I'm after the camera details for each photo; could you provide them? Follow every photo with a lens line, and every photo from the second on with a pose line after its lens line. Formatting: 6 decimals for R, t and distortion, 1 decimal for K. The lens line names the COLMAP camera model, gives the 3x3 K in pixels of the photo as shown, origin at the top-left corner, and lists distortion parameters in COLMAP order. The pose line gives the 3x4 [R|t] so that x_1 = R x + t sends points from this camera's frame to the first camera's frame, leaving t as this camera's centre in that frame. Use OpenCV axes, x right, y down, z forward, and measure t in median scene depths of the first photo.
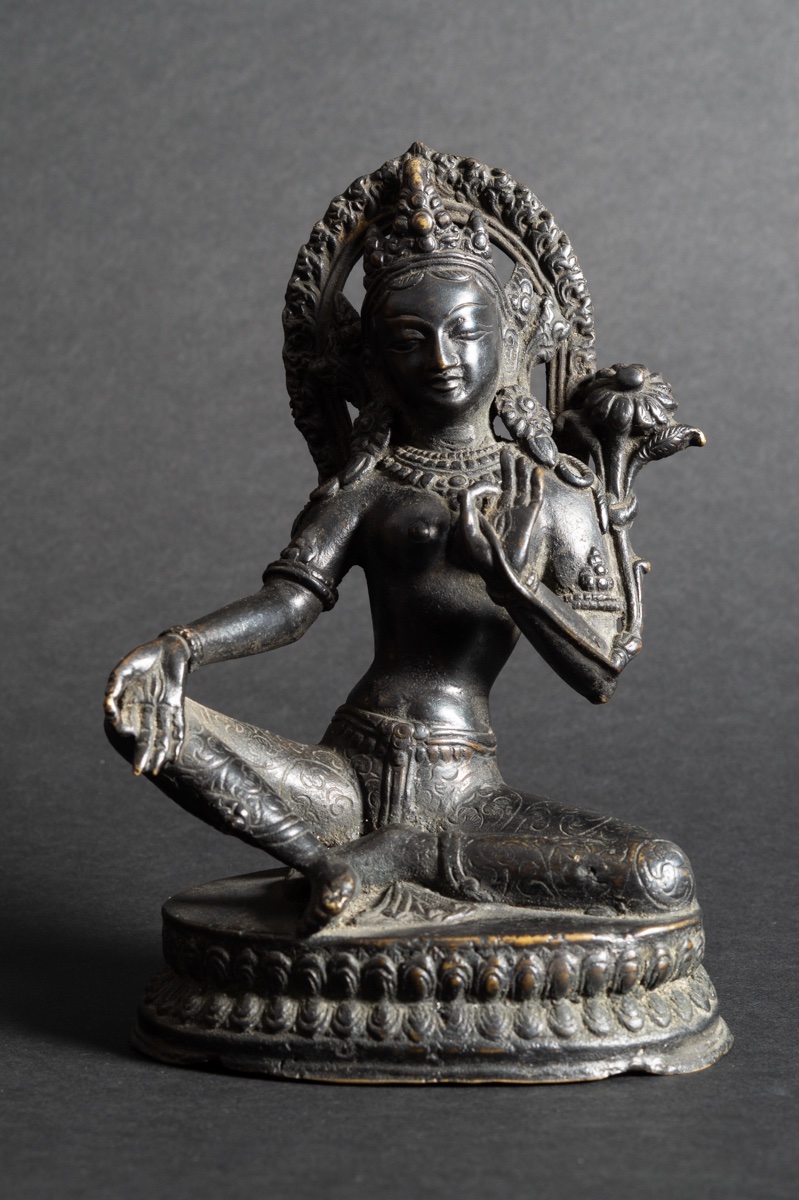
lens RADIAL K [[3014.6, 0, 399.5], [0, 3014.6, 600.0], [0, 0, 1]] dist [-0.009523, 0.055198]
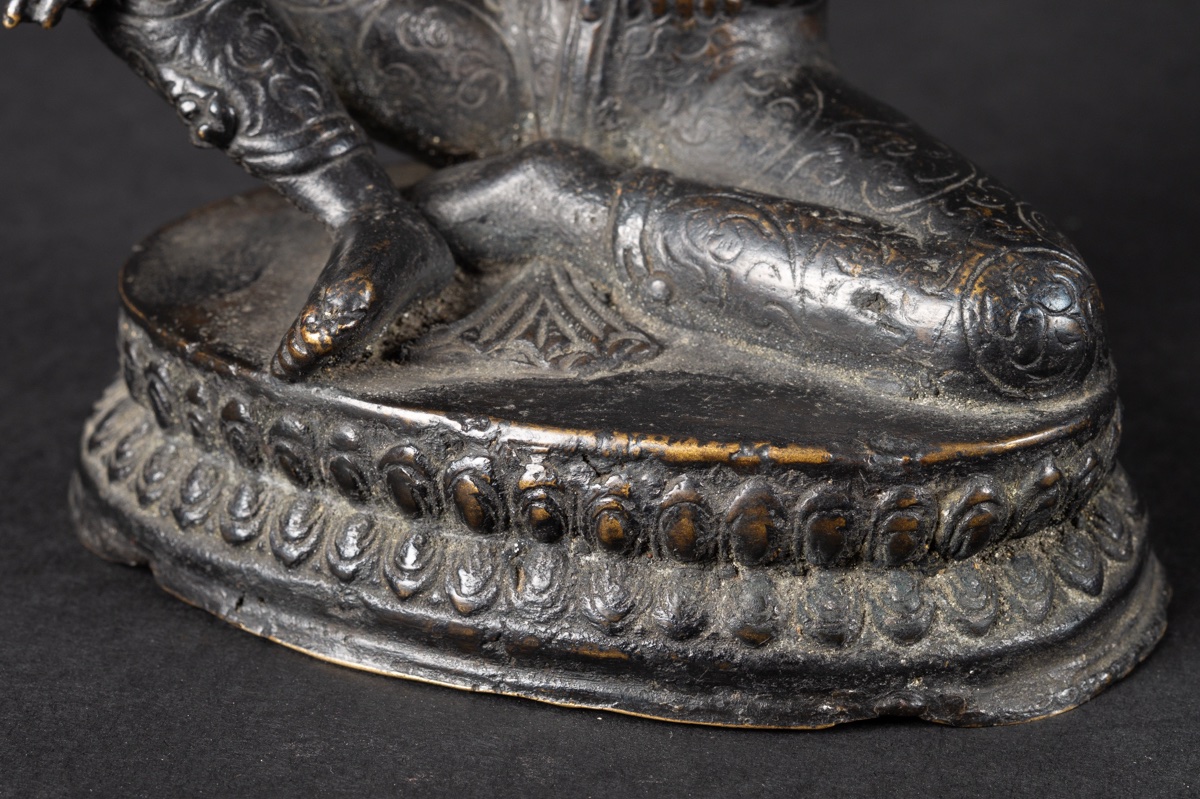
lens RADIAL K [[3222.8, 0, 600.0], [0, 3222.8, 399.5], [0, 0, 1]] dist [-0.023396, -0.289716]
pose [[0.955201, 0.130983, -0.265393, 0.155560], [-0.044291, 0.949899, 0.309404, -0.053782], [0.292624, -0.283788, 0.913146, 0.479336]]
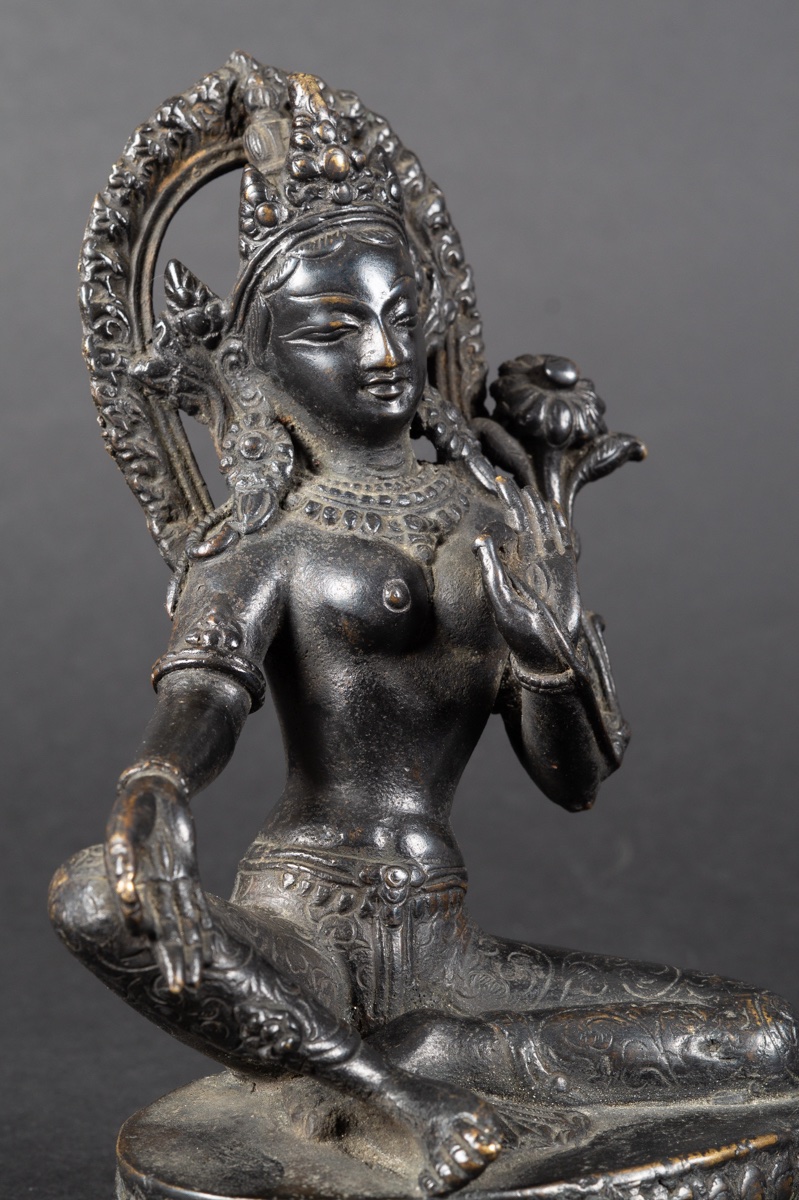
lens RADIAL K [[3080.0, 0, 399.5], [0, 3080.0, 600.0], [0, 0, 1]] dist [-0.022475, 0.338358]
pose [[0.865603, -0.057559, 0.497412, -0.356394], [0.052396, 0.998330, 0.024344, -0.039601], [-0.497983, 0.004990, 0.867173, 0.367509]]
